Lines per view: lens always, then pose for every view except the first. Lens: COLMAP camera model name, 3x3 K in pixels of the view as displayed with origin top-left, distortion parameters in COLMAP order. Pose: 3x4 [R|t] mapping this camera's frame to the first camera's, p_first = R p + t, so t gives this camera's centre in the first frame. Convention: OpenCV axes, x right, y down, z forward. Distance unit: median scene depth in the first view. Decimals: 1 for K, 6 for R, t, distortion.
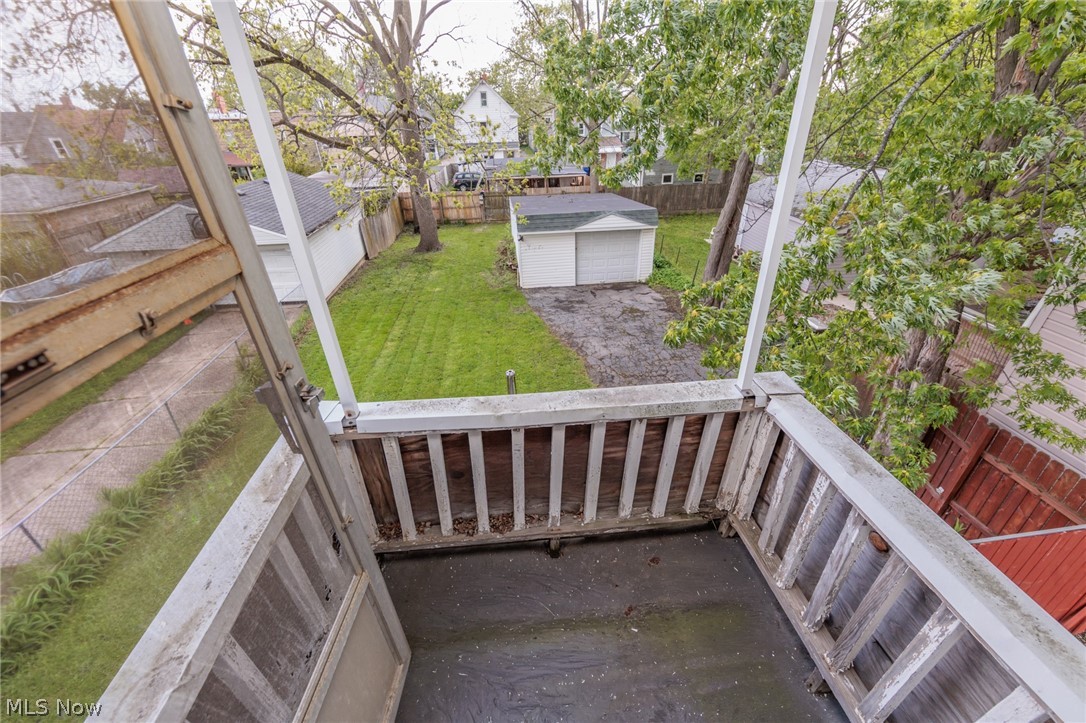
lens RADIAL K [[424.6, 0, 547.1], [0, 424.6, 361.6], [0, 0, 1]] dist [-0.003008, 0.000042]
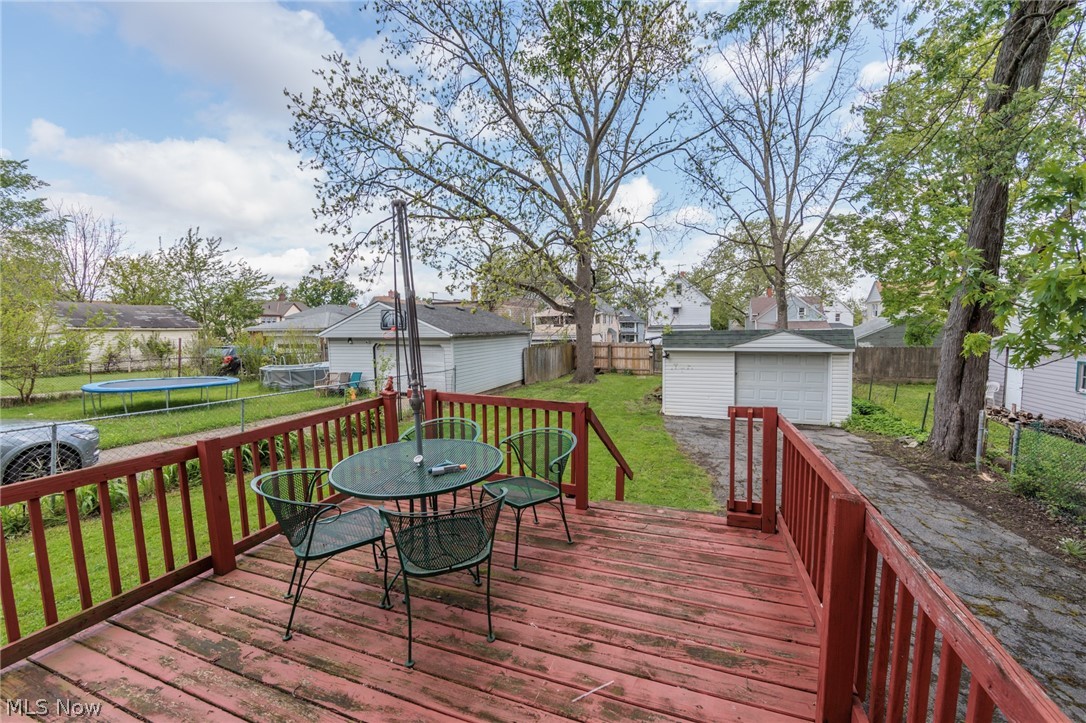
lens RADIAL K [[424.6, 0, 545.0], [0, 424.6, 360.1], [0, 0, 1]] dist [-0.003008, 0.000042]
pose [[0.894915, 0.049491, -0.443484, 0.098823], [-0.237199, 0.894557, -0.378820, 0.106064], [0.377974, 0.444205, 0.812291, 0.183605]]
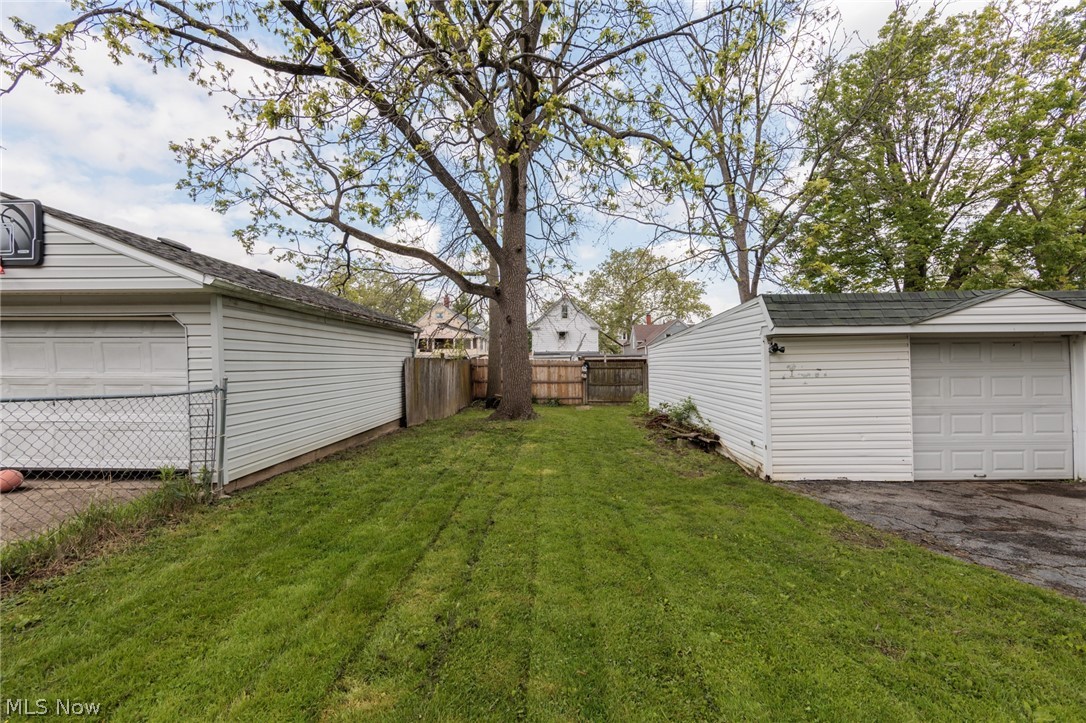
lens RADIAL K [[424.6, 0, 545.0], [0, 424.6, 362.3], [0, 0, 1]] dist [-0.003008, 0.000042]
pose [[0.992889, 0.015312, -0.118052, -0.216741], [-0.073425, 0.859350, -0.506090, -0.058472], [0.093699, 0.511159, 0.854364, 0.615039]]
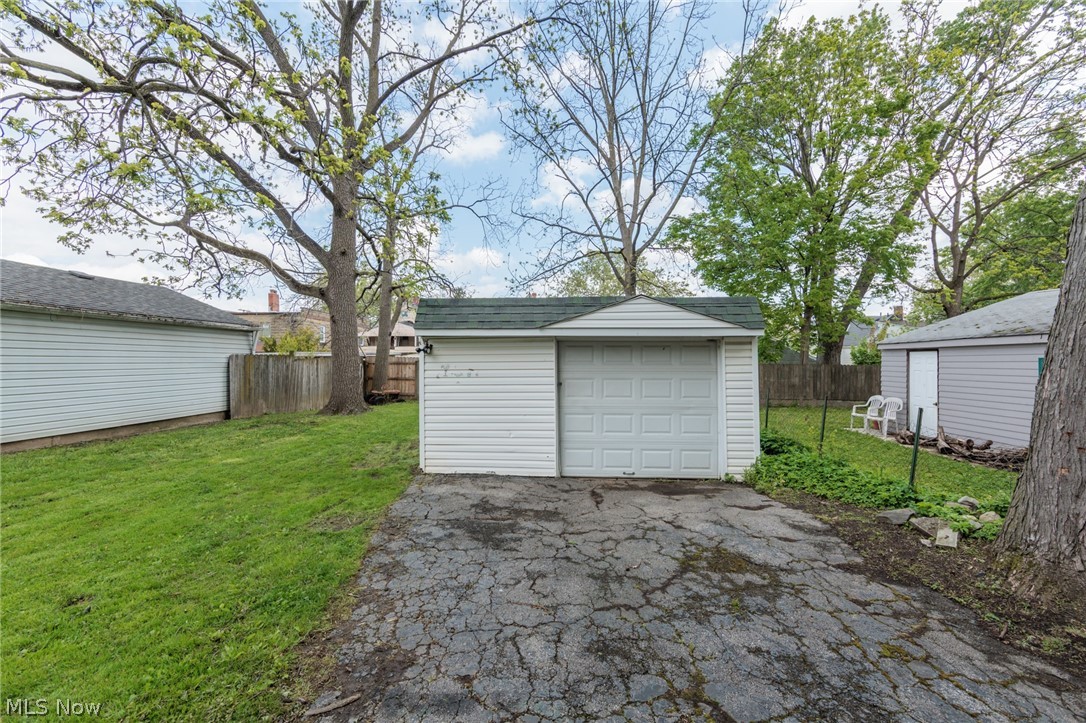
lens RADIAL K [[424.6, 0, 544.4], [0, 424.6, 360.1], [0, 0, 1]] dist [-0.003008, 0.000042]
pose [[0.987637, 0.027947, -0.154246, 0.115539], [-0.103002, 0.857443, -0.504165, -0.074421], [0.118167, 0.513820, 0.849721, 0.626172]]
